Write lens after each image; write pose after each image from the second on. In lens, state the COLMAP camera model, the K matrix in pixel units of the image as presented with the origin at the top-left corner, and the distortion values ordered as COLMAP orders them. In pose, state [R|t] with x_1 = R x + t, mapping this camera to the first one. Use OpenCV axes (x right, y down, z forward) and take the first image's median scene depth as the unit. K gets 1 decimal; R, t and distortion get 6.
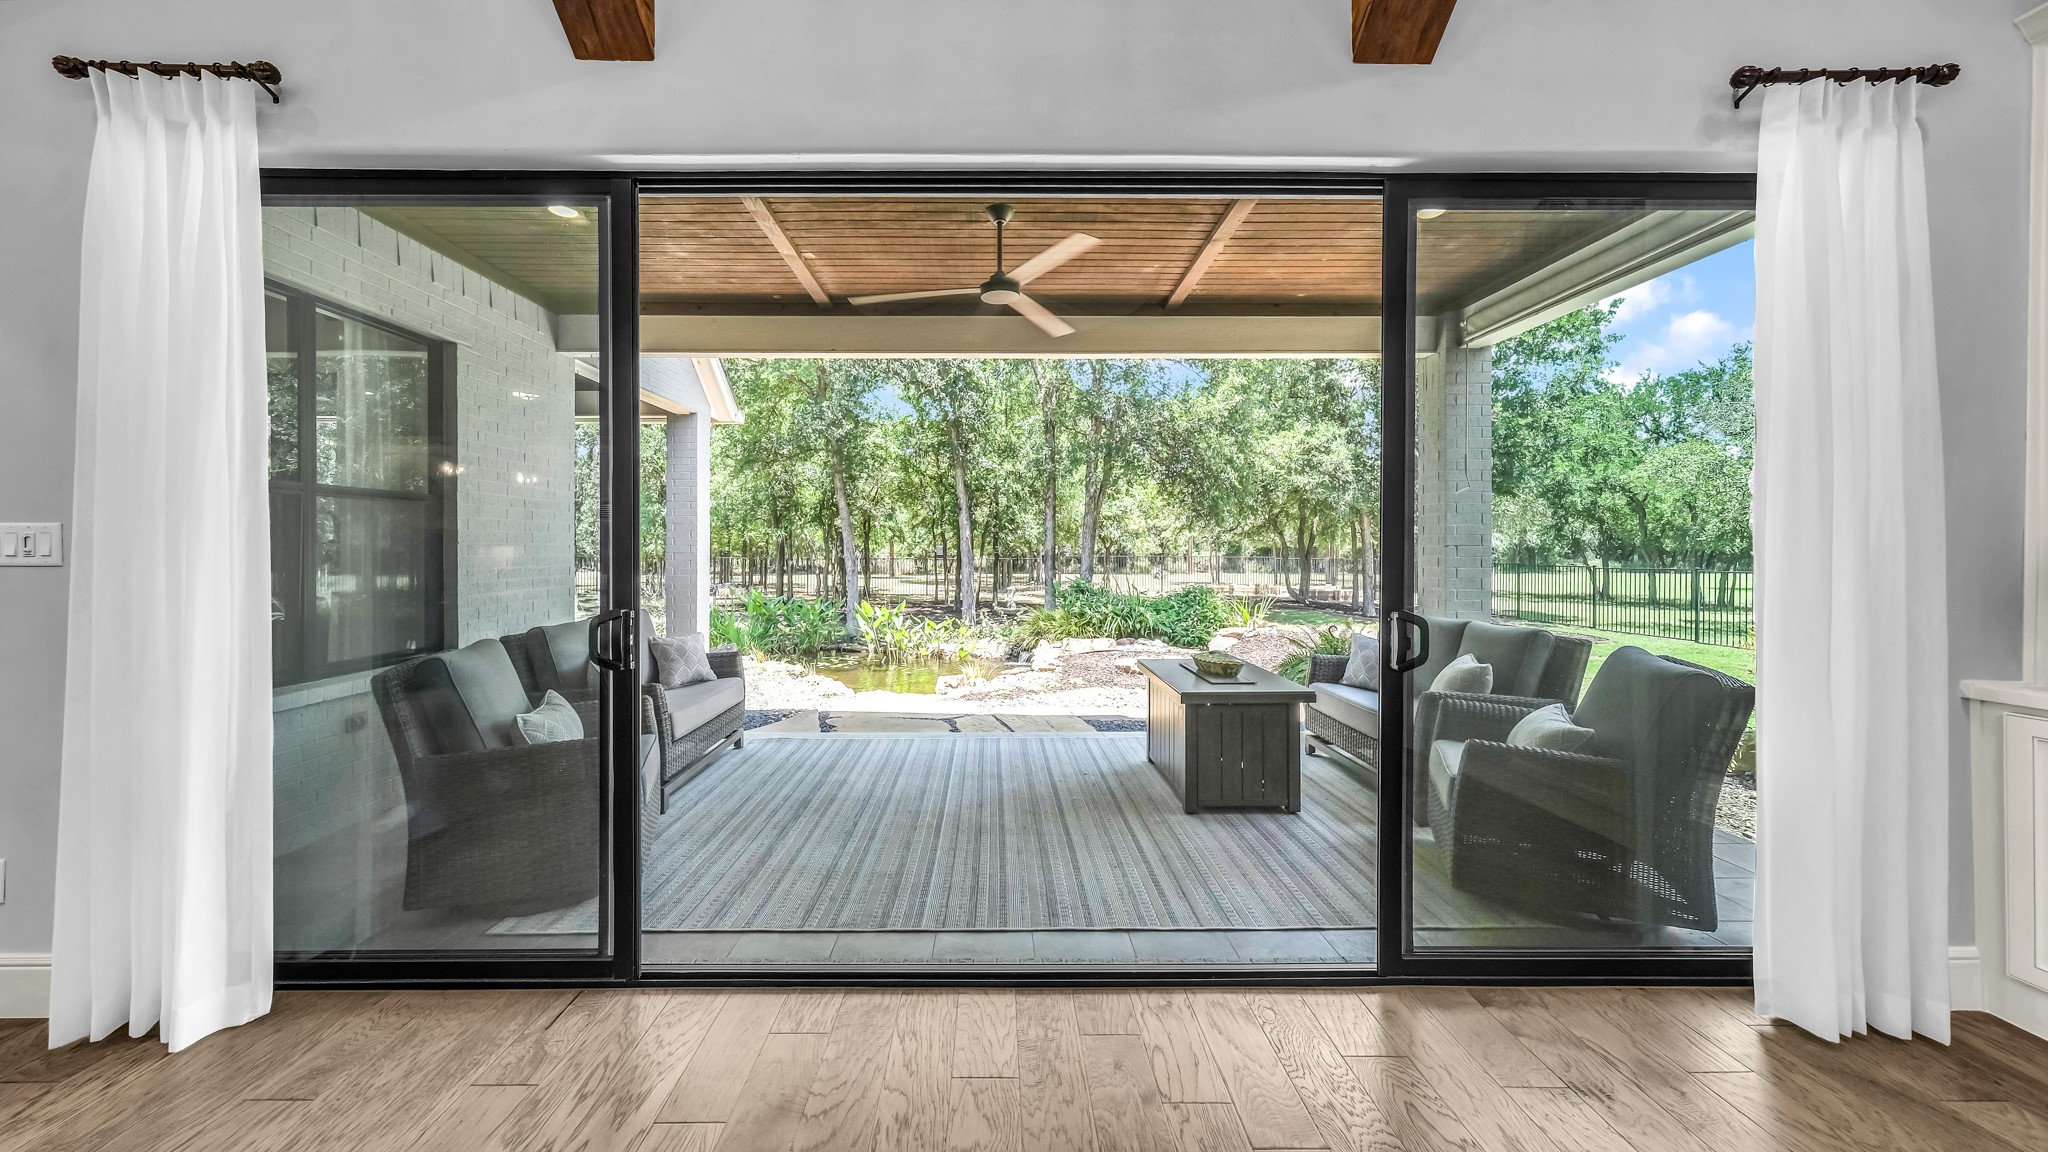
lens RADIAL K [[696.0, 0, 977.1], [0, 696.0, 551.6], [0, 0, 1]] dist [-0.001773, 0.000783]
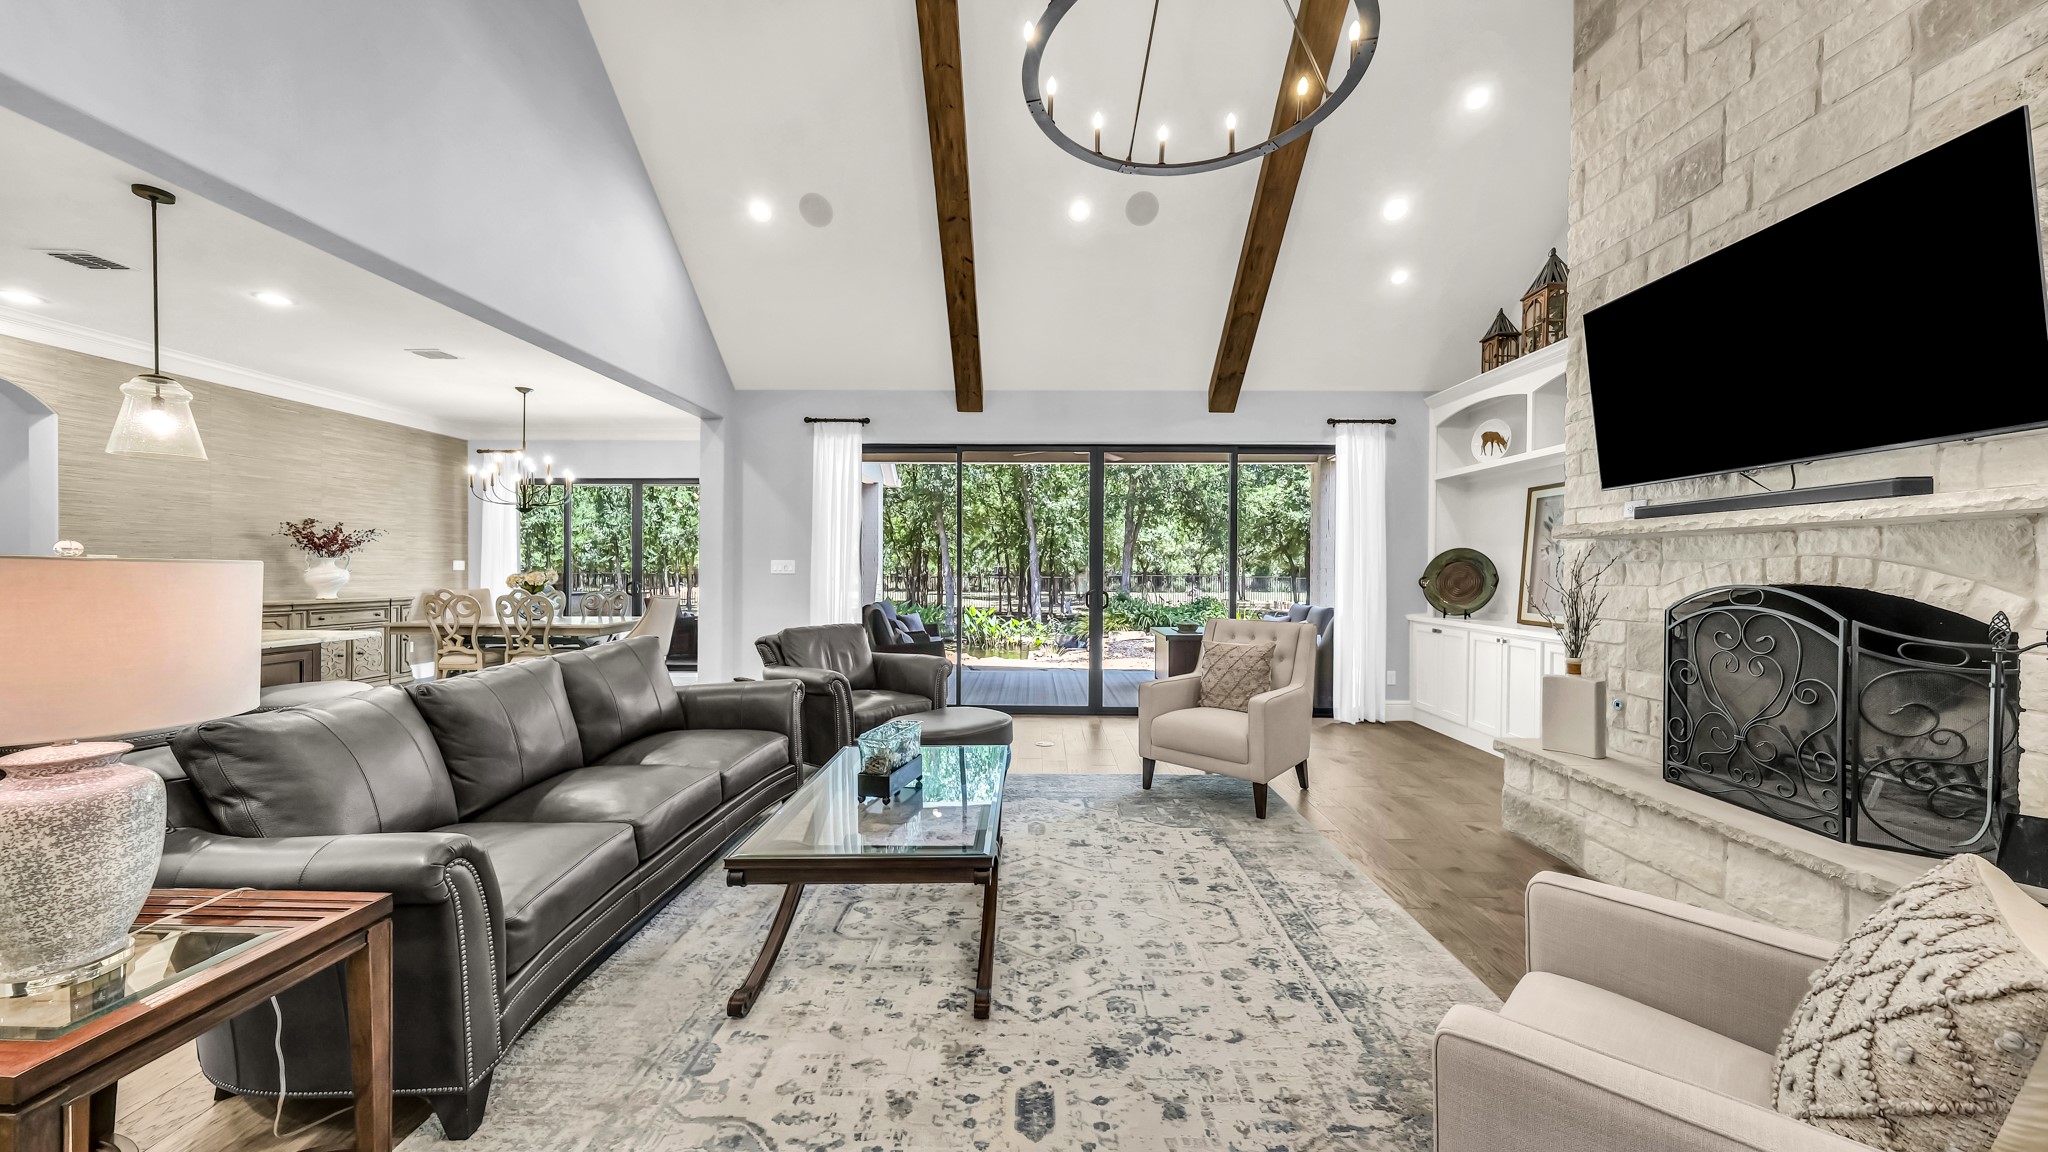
lens RADIAL K [[696.0, 0, 1026.9], [0, 696.0, 575.0], [0, 0, 1]] dist [-0.001773, 0.000783]
pose [[0.999912, 0.005276, 0.012202, -0.050342], [-0.005340, 0.999972, 0.005229, 0.000865], [-0.012175, -0.005294, 0.999912, -0.349250]]
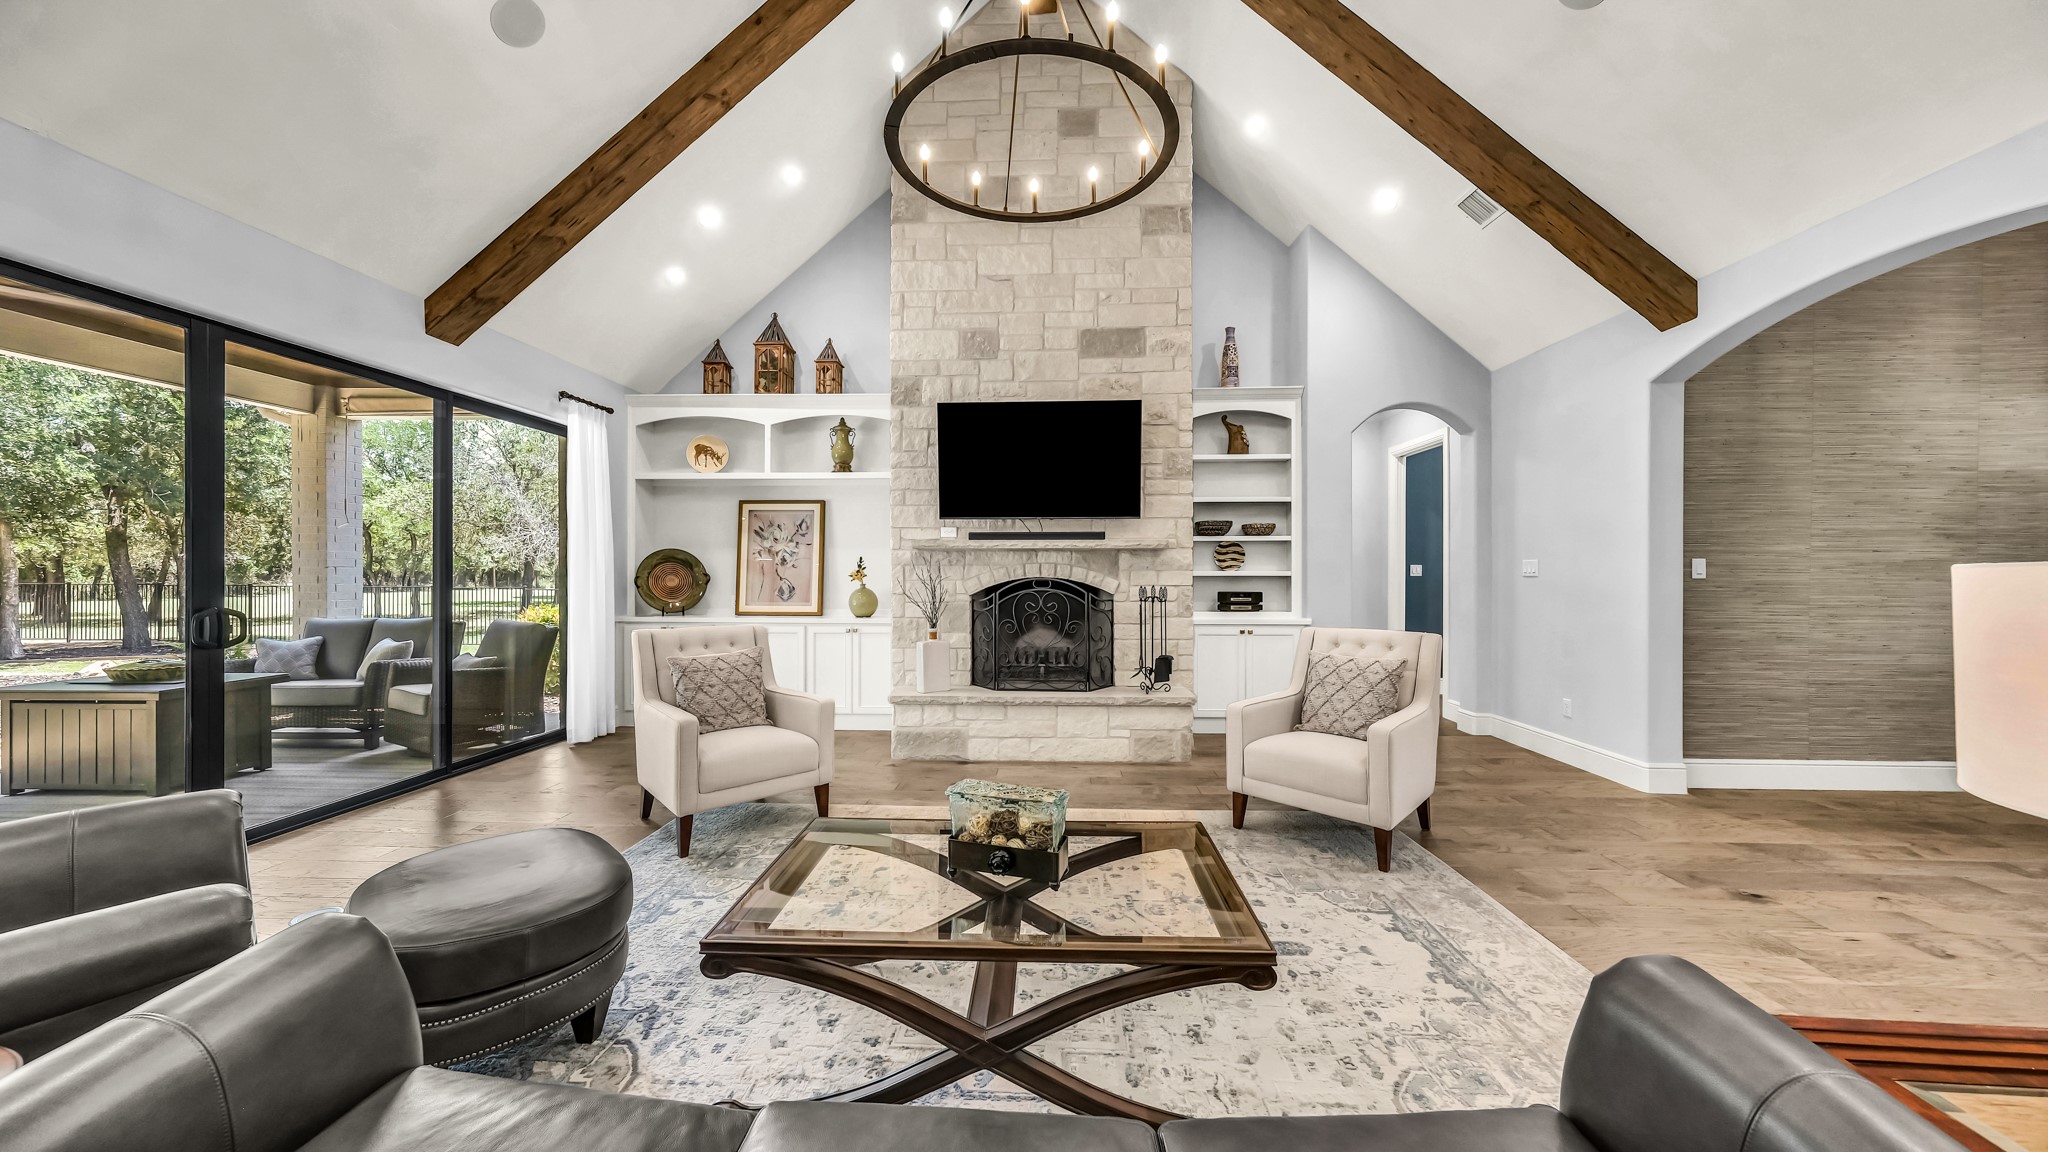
lens RADIAL K [[696.0, 0, 1023.6], [0, 696.0, 579.7], [0, 0, 1]] dist [-0.001773, 0.000783]
pose [[0.025782, -0.010227, 0.999615, -0.250898], [0.000119, 0.999948, 0.010227, 0.000543], [-0.999668, -0.000145, 0.025782, -0.136368]]
